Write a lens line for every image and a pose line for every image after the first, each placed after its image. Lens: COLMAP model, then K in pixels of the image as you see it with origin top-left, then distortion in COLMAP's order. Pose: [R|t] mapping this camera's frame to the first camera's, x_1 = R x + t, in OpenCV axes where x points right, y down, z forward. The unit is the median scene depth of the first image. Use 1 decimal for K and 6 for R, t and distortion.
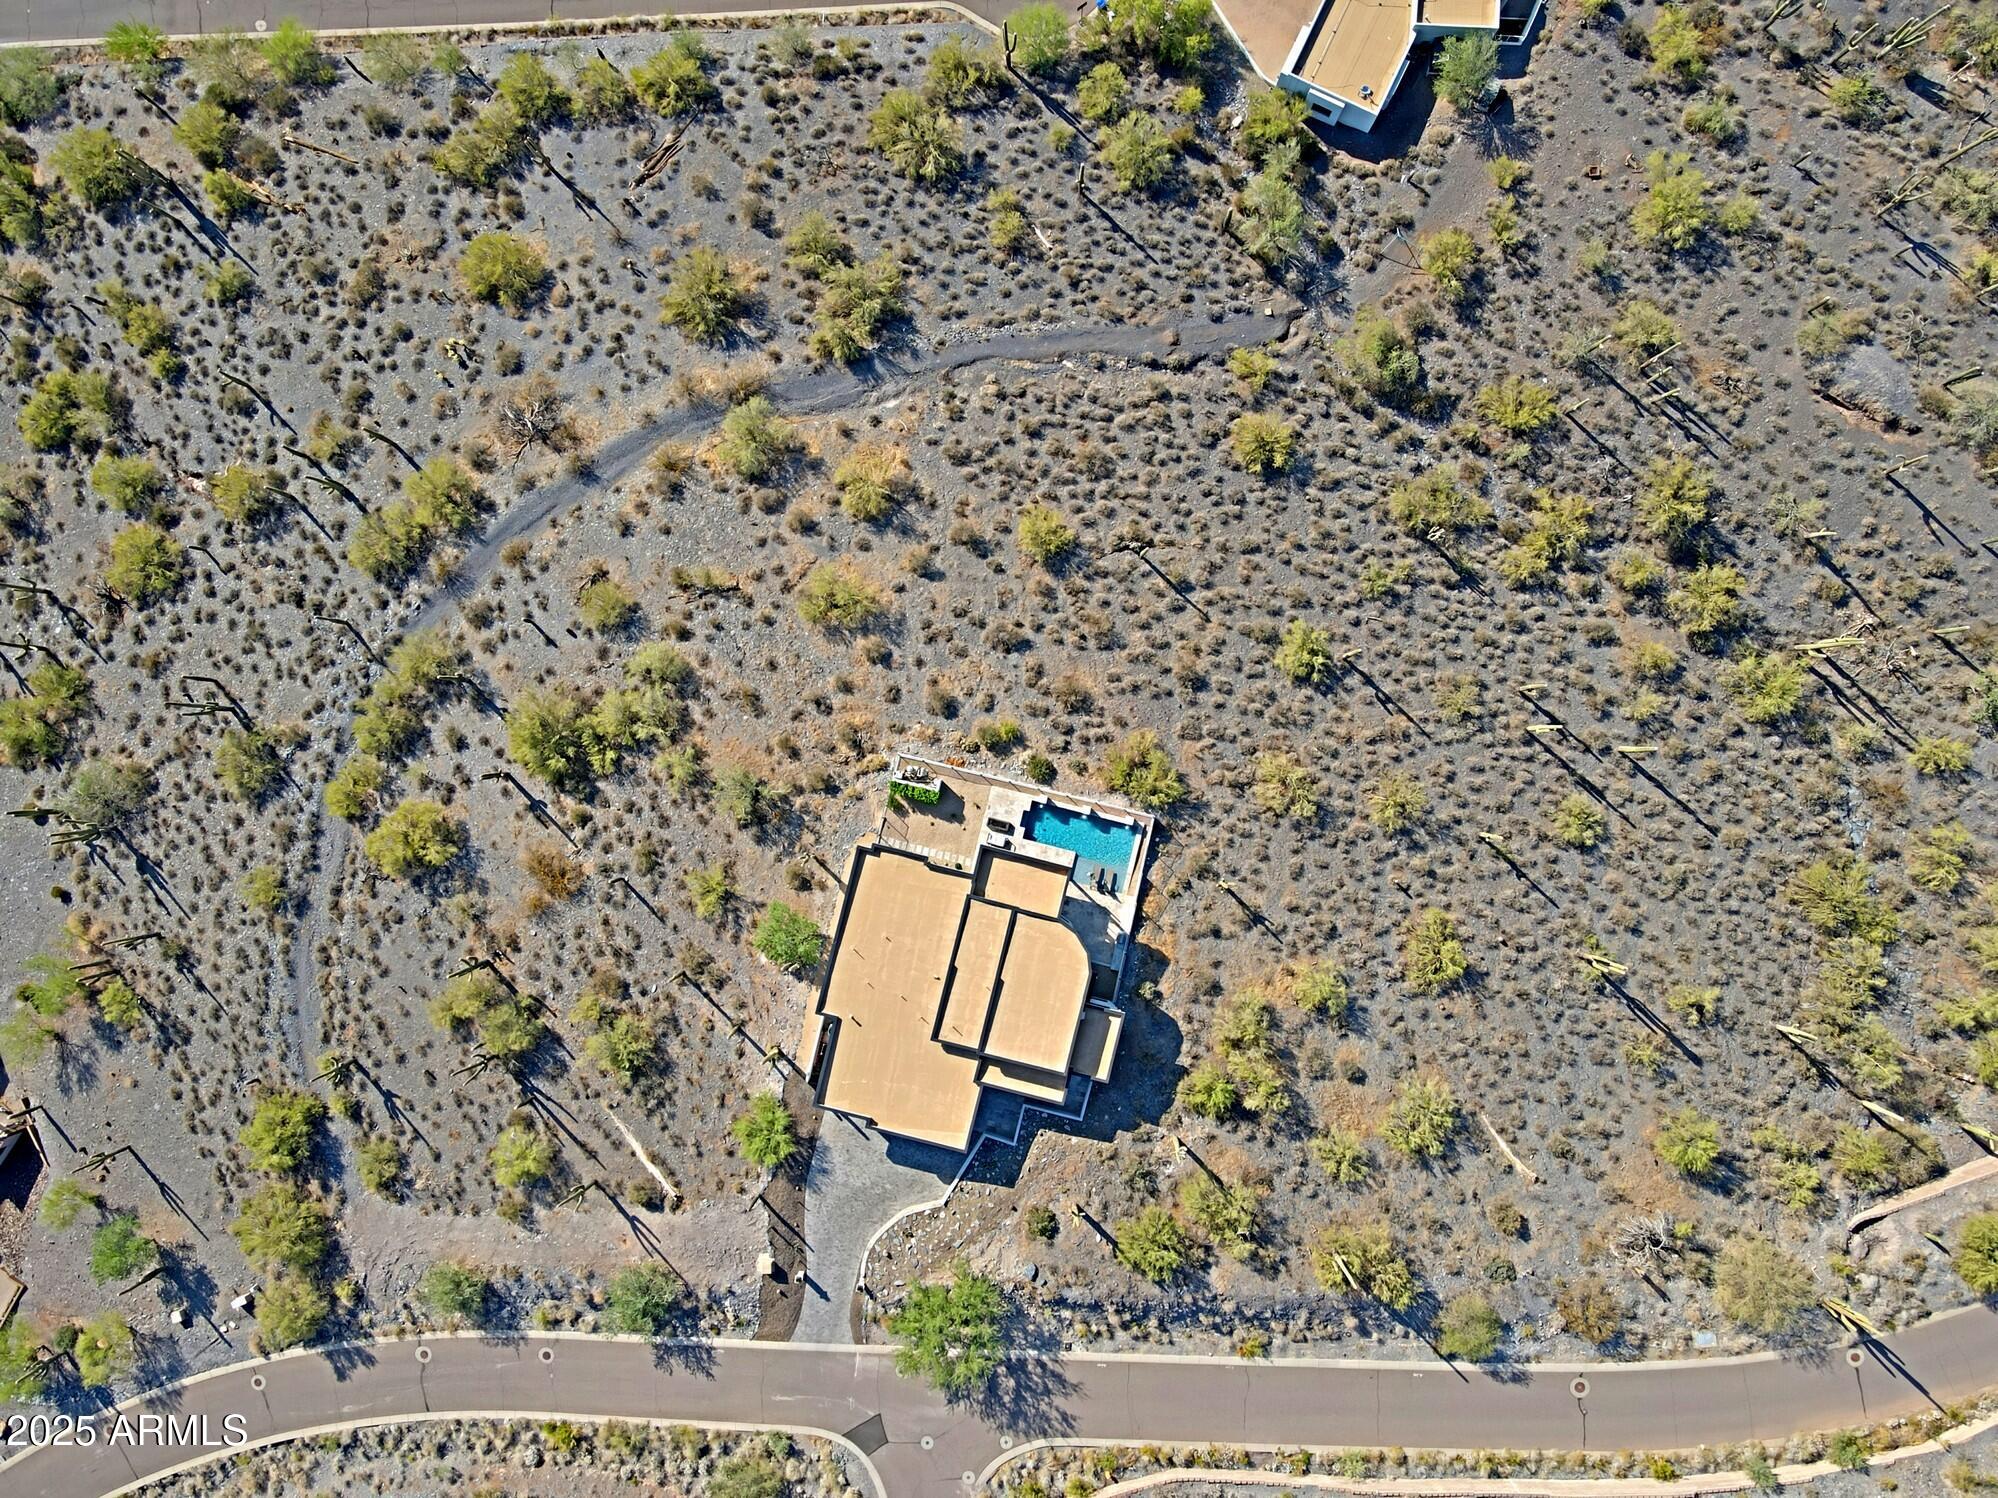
lens RADIAL K [[1469.7, 0, 1005.9], [0, 1469.7, 748.4], [0, 0, 1]] dist [-0.004702, 0.039526]
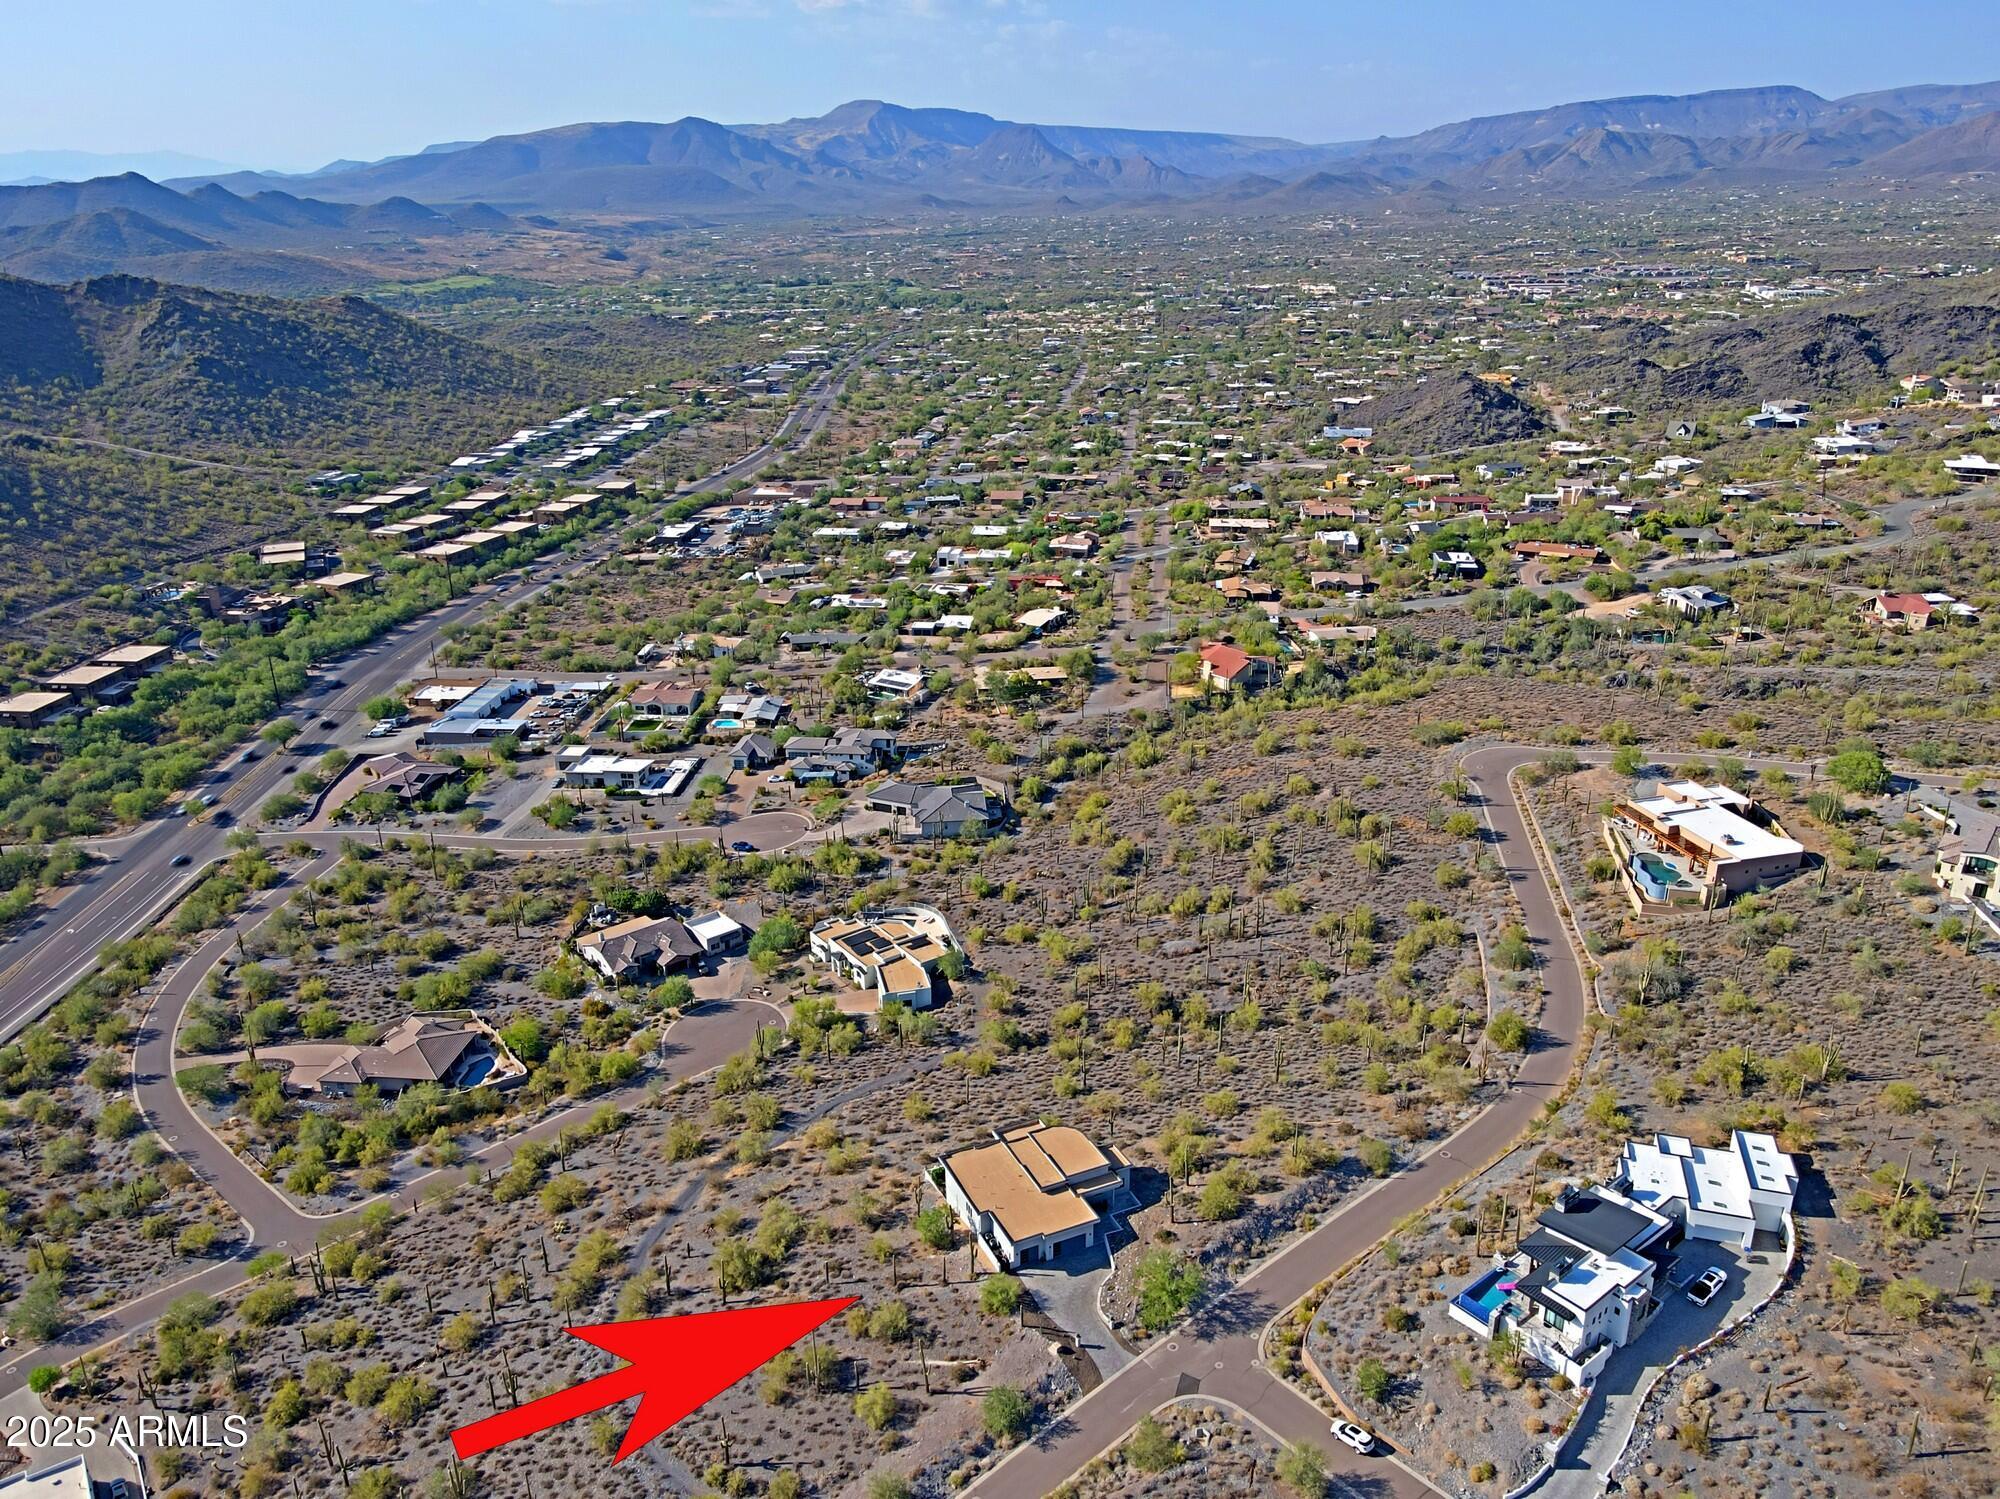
lens RADIAL K [[1471.1, 0, 1006.9], [0, 1471.1, 748.9], [0, 0, 1]] dist [-0.004702, 0.039526]
pose [[0.780650, -0.220744, 0.584686, -0.916958], [0.624955, 0.269409, -0.732701, 1.221501], [0.004219, 0.937385, 0.348268, -0.077298]]
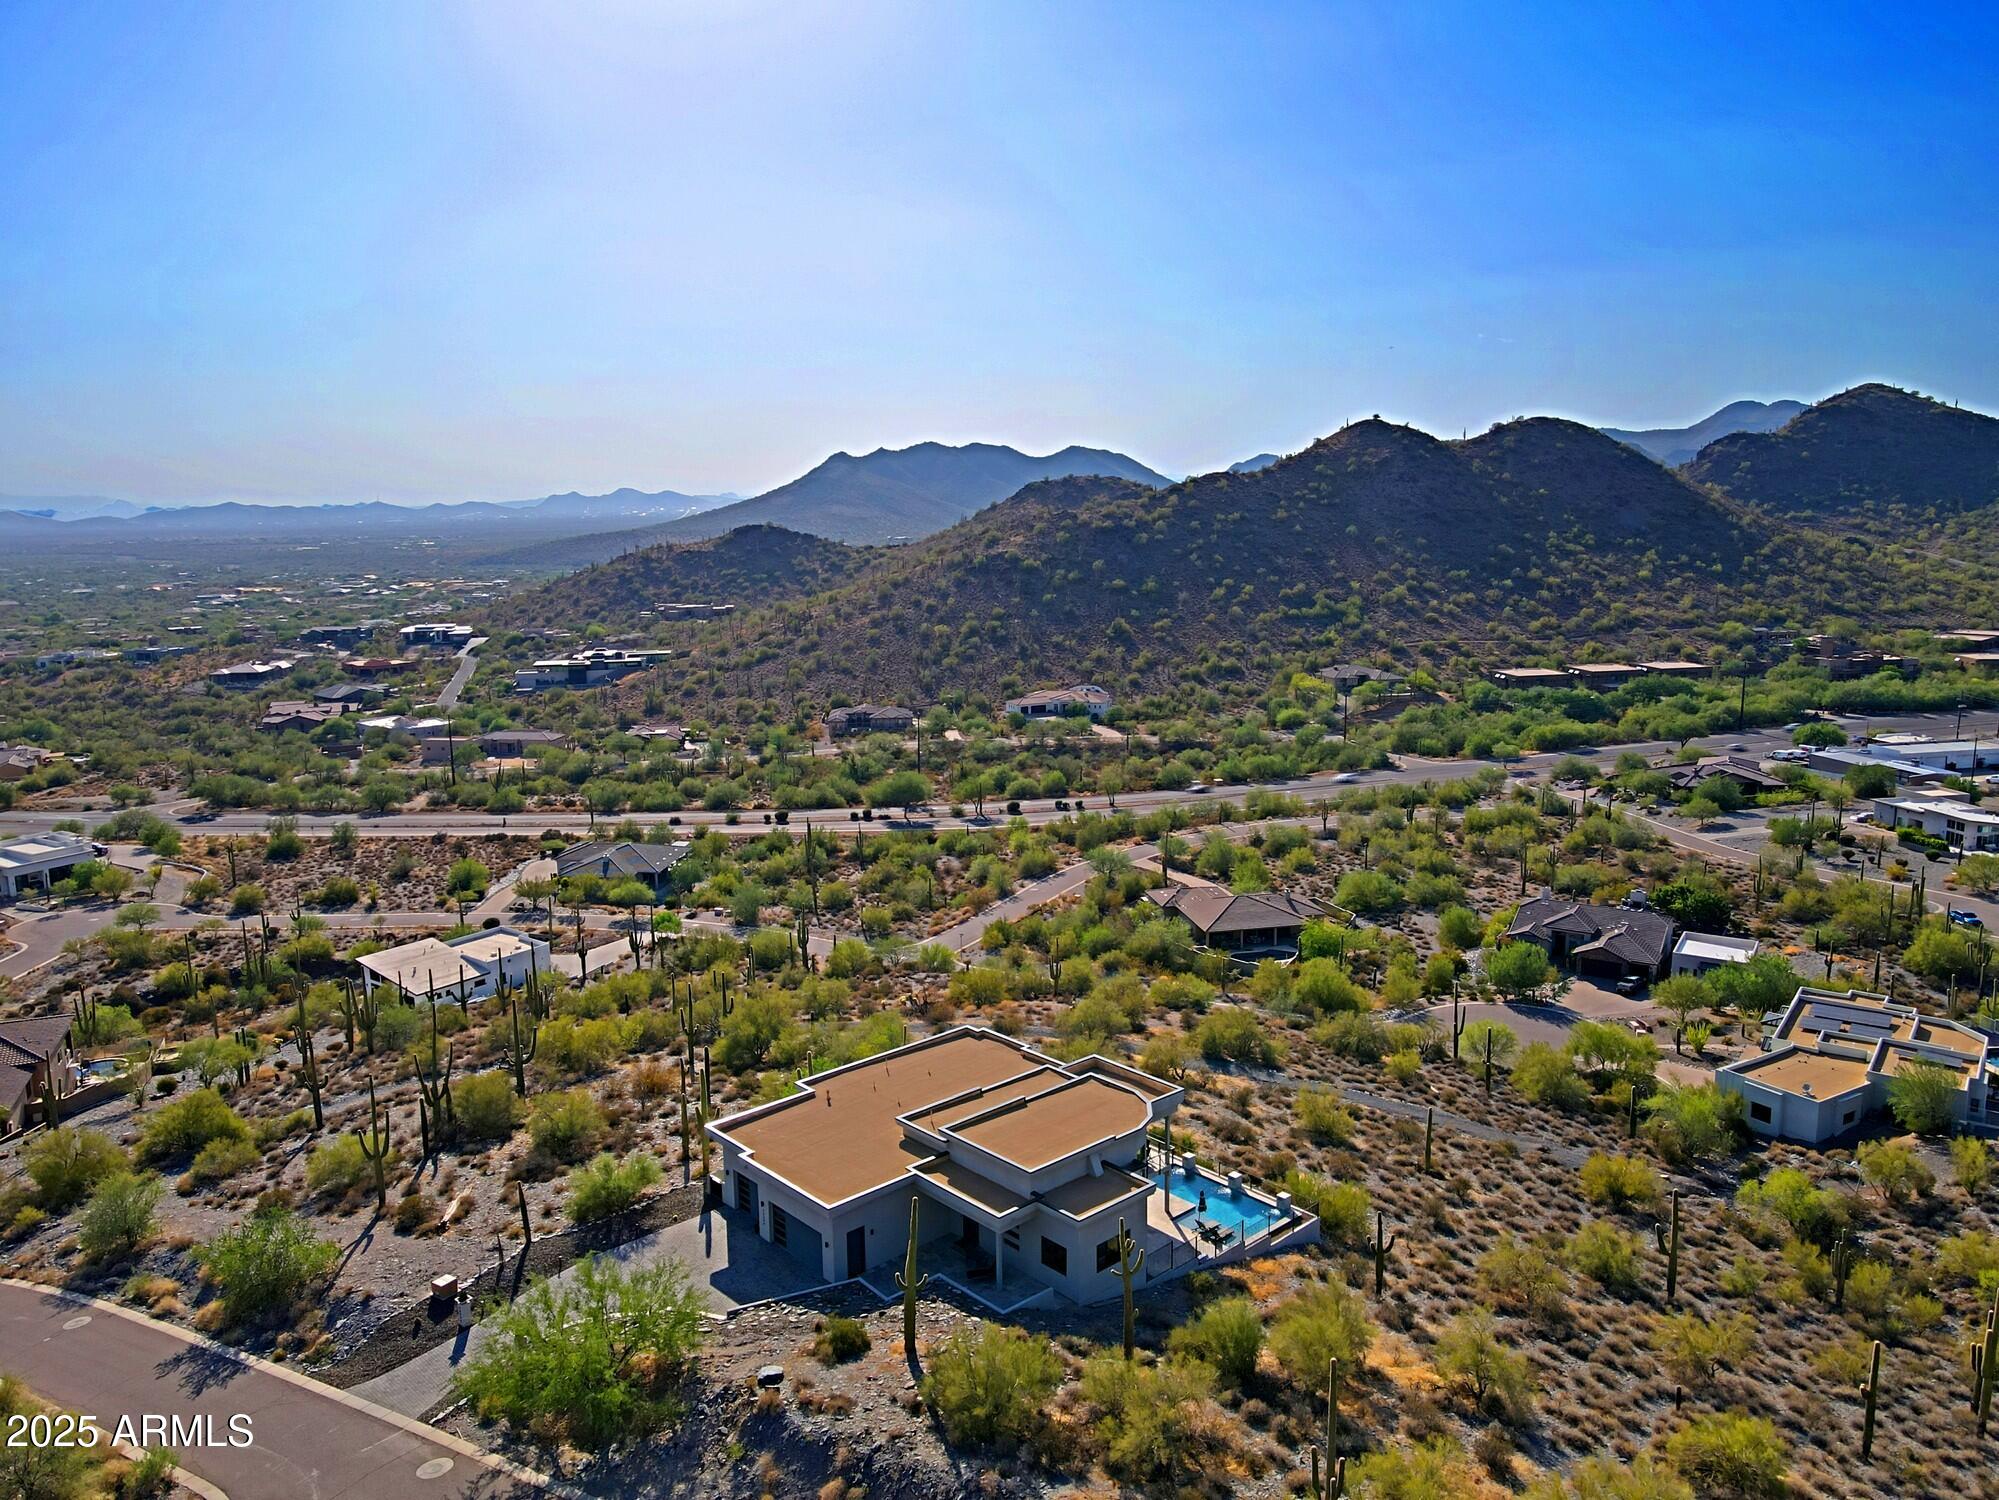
lens RADIAL K [[1470.4, 0, 1006.4], [0, 1470.4, 749.4], [0, 0, 1]] dist [-0.004702, 0.039526]
pose [[0.834778, 0.102441, -0.540972, 0.343039], [-0.550578, 0.150035, -0.821190, 0.686902], [-0.002959, 0.983359, 0.181648, 0.652352]]
